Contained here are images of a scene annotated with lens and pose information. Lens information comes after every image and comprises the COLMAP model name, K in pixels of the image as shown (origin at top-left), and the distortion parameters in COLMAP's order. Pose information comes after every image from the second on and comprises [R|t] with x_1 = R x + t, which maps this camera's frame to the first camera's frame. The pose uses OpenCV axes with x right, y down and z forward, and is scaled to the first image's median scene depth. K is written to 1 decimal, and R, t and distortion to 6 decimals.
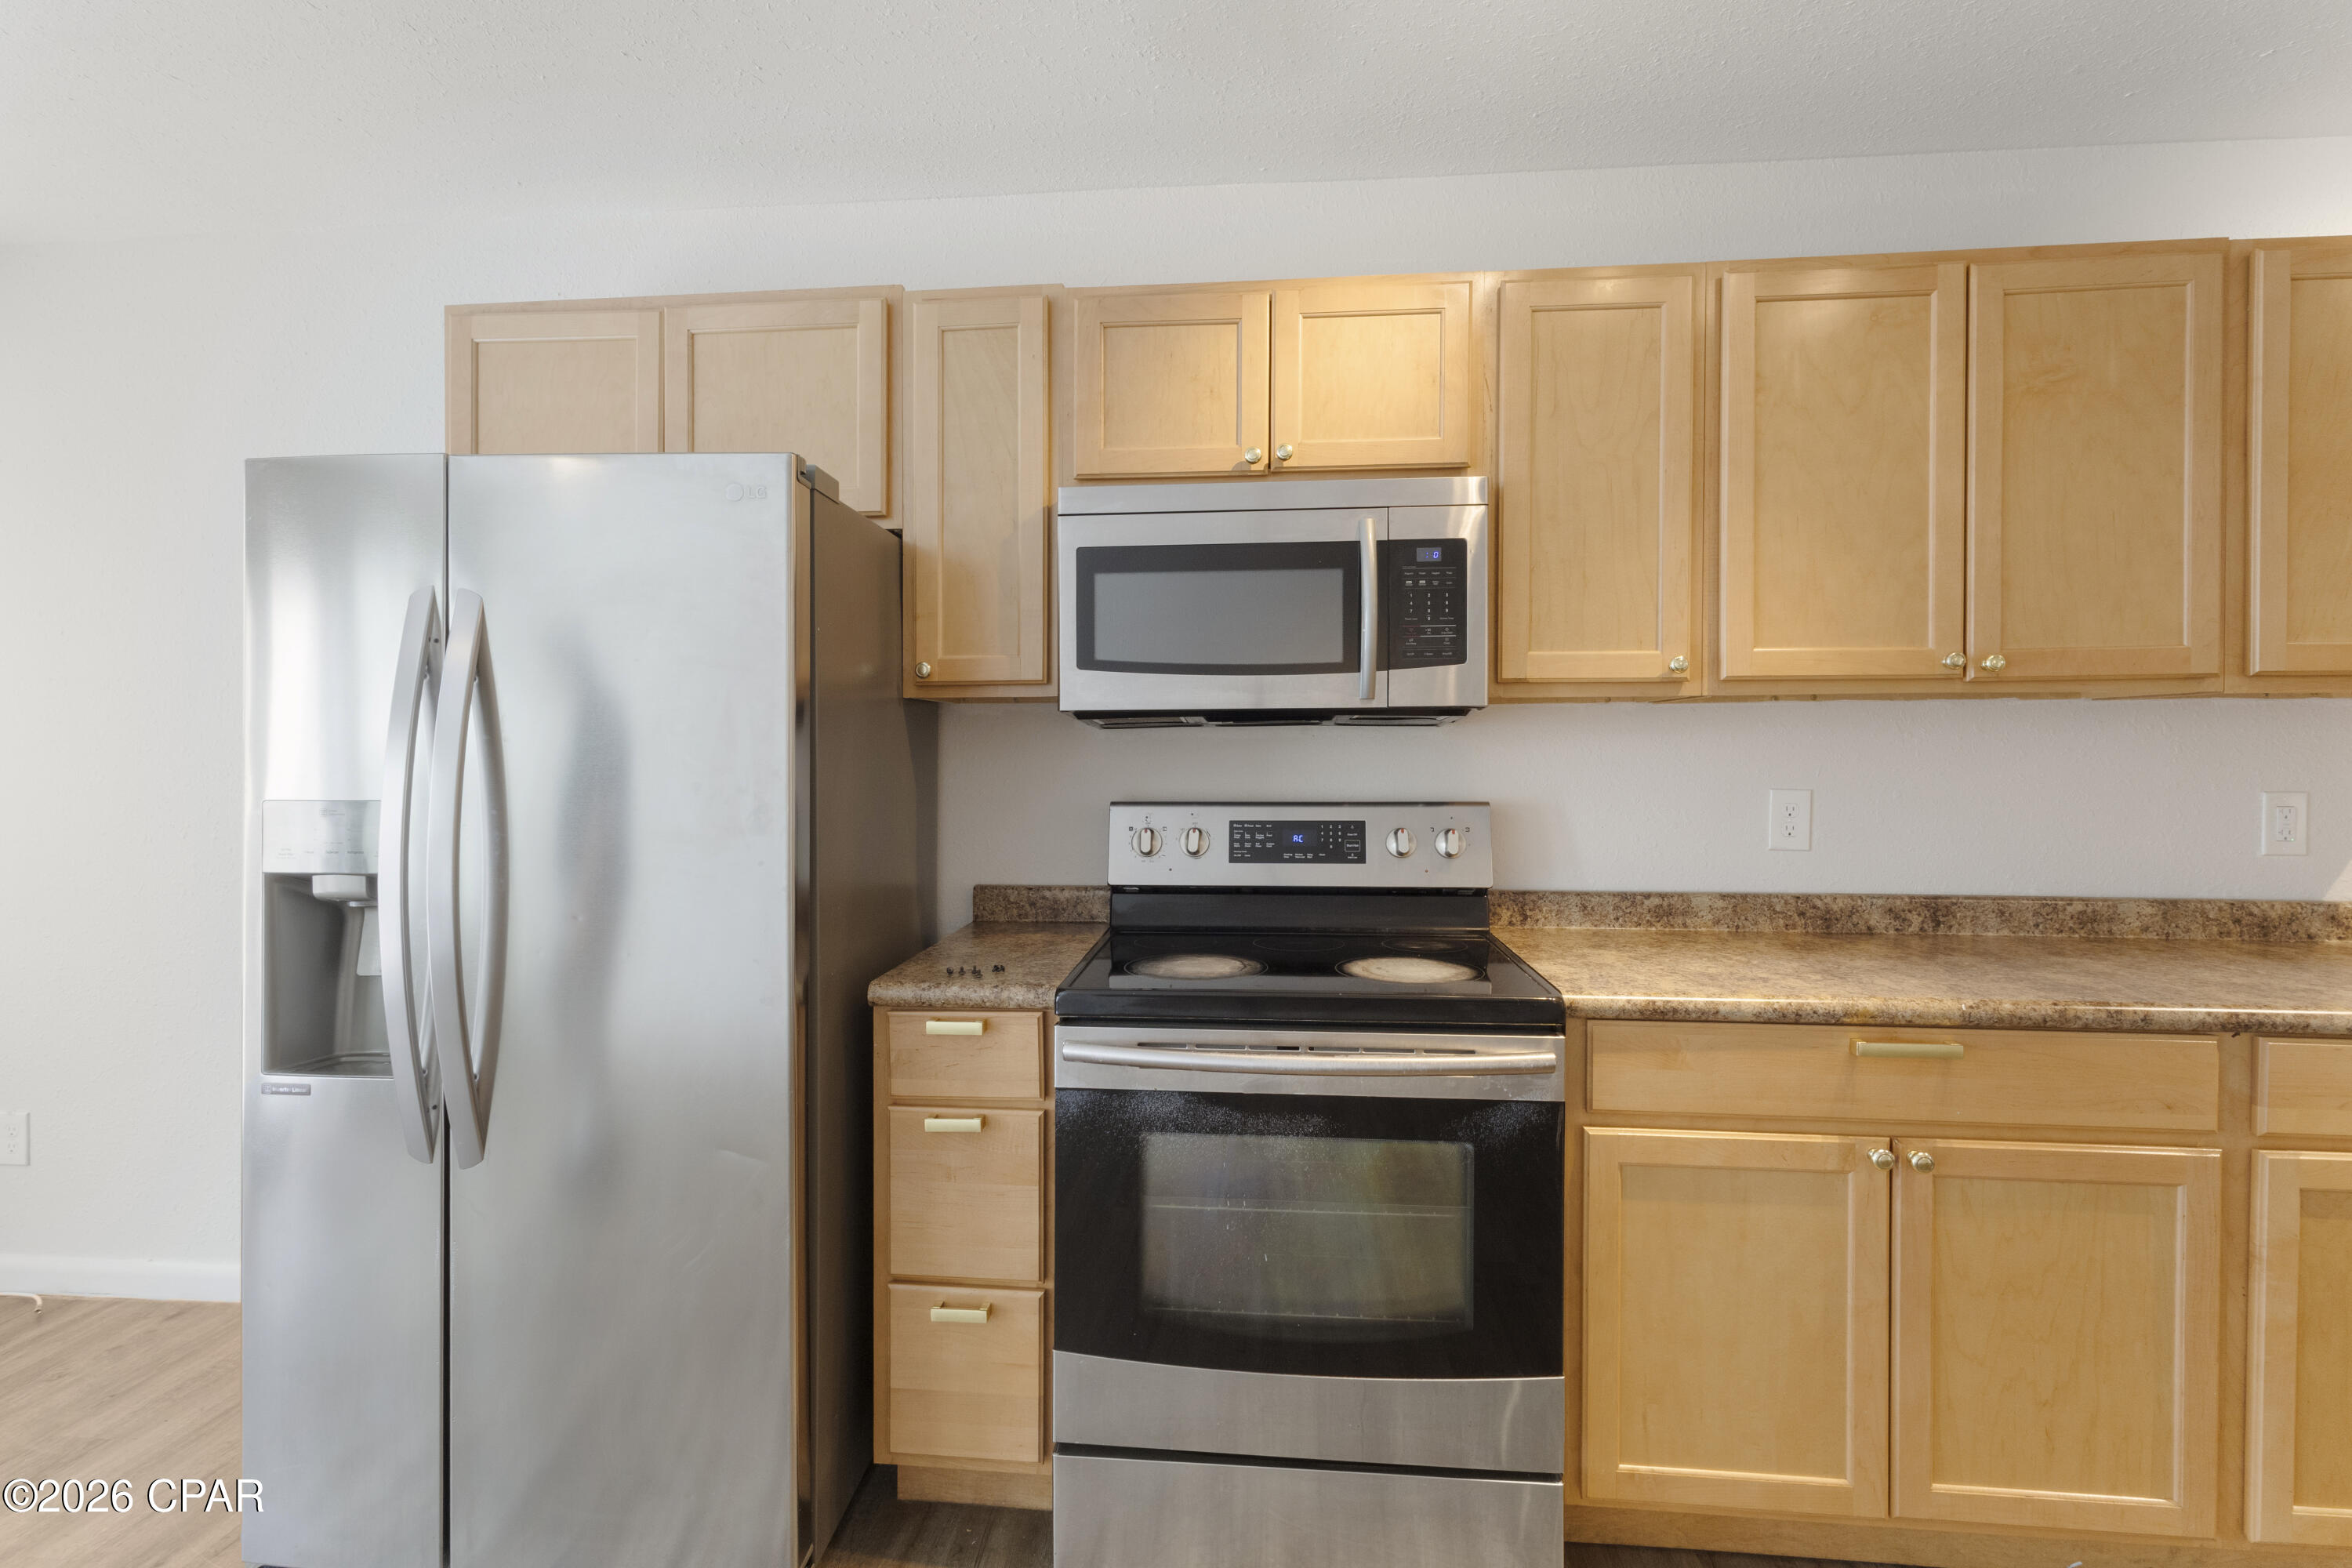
lens RADIAL K [[1084.4, 0, 1162.7], [0, 1084.4, 817.6], [0, 0, 1]] dist [0.005981, 0.000896]
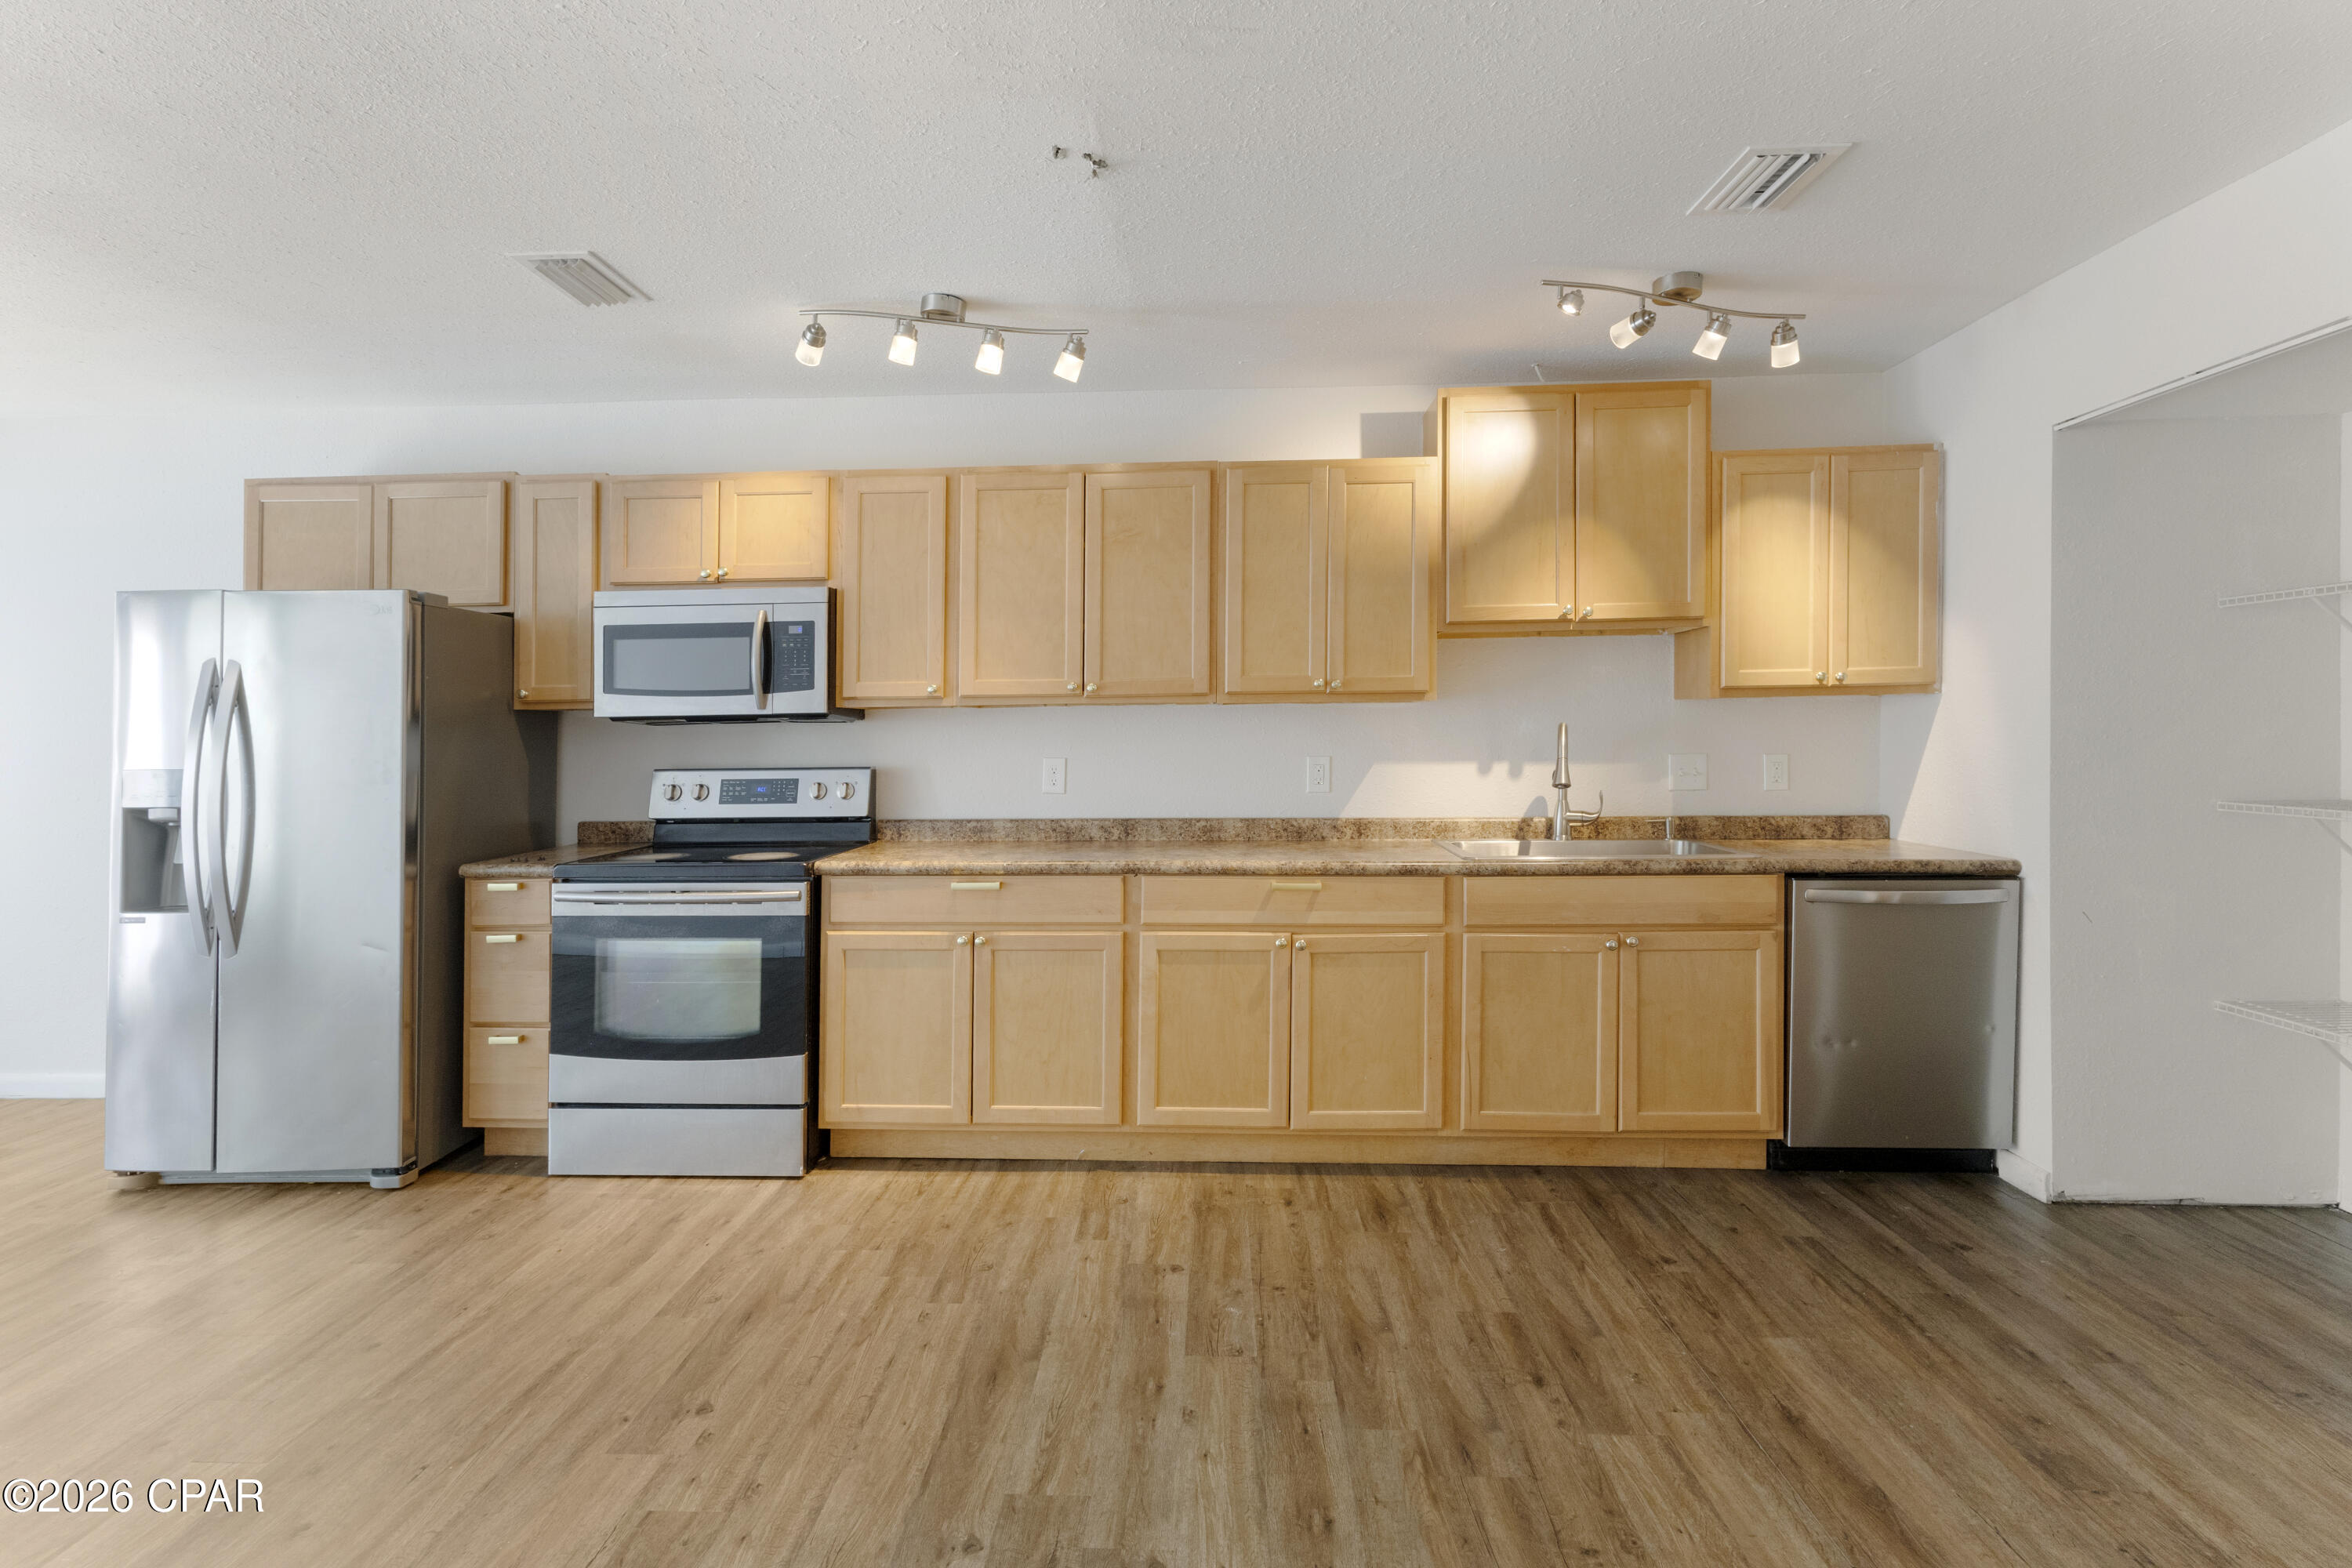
lens RADIAL K [[1104.7, 0, 1166.0], [0, 1104.7, 778.5], [0, 0, 1]] dist [-0.001815, 0.004907]
pose [[0.999191, -0.010989, 0.038680, 0.797197], [0.011749, 0.999741, -0.019492, 0.049586], [-0.038455, 0.019930, 0.999062, -0.868225]]
